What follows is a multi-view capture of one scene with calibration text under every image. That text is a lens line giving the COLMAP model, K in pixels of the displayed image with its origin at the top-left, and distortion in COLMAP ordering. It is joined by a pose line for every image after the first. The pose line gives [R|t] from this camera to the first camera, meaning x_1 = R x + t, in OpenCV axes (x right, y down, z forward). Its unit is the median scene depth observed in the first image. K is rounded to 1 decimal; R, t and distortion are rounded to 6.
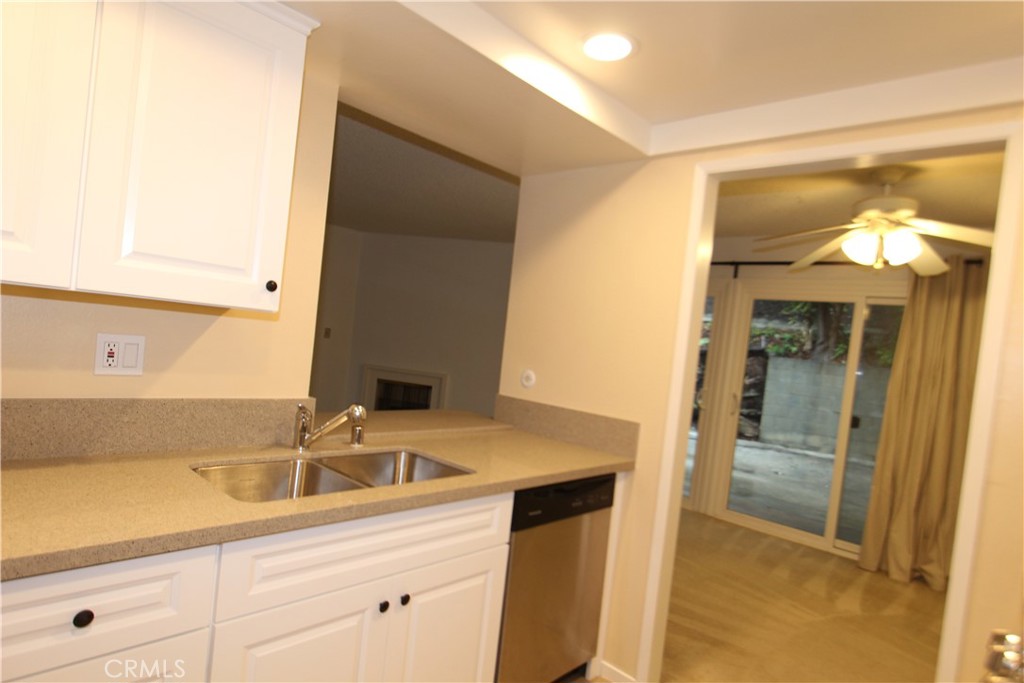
lens RADIAL K [[569.5, 0, 504.6], [0, 569.5, 350.0], [0, 0, 1]] dist [-0.005739, 0.003308]
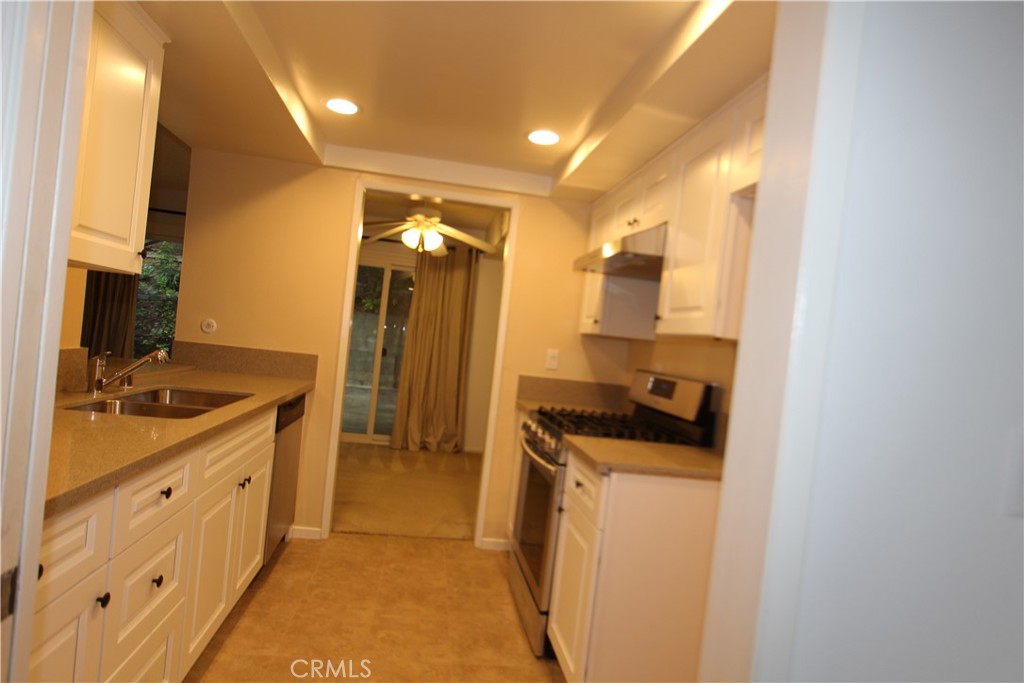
lens RADIAL K [[569.5, 0, 505.5], [0, 569.5, 346.8], [0, 0, 1]] dist [-0.005739, 0.003308]
pose [[0.630564, -0.048197, 0.774640, -0.409949], [-0.024426, 0.996343, 0.081875, -0.014950], [-0.775753, -0.070549, 0.627081, -0.183024]]
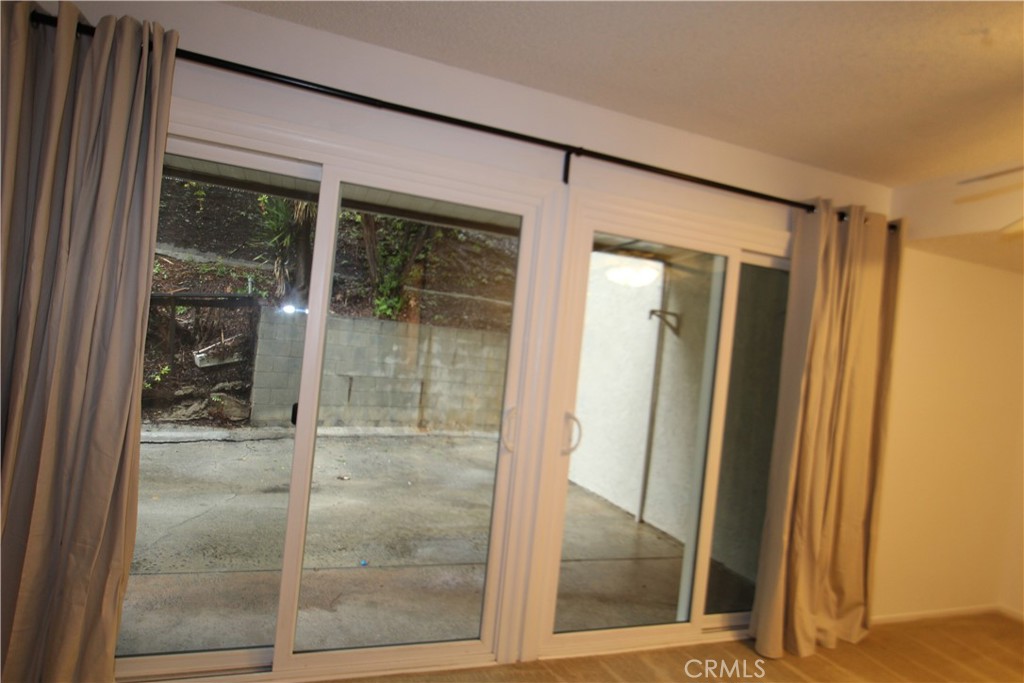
lens RADIAL K [[569.5, 0, 498.1], [0, 569.5, 352.1], [0, 0, 1]] dist [-0.005739, 0.003308]
pose [[0.451414, -0.074049, 0.889237, -0.115023], [-0.037152, 0.994127, 0.101644, -0.043087], [-0.891541, -0.078921, 0.446011, 1.264622]]
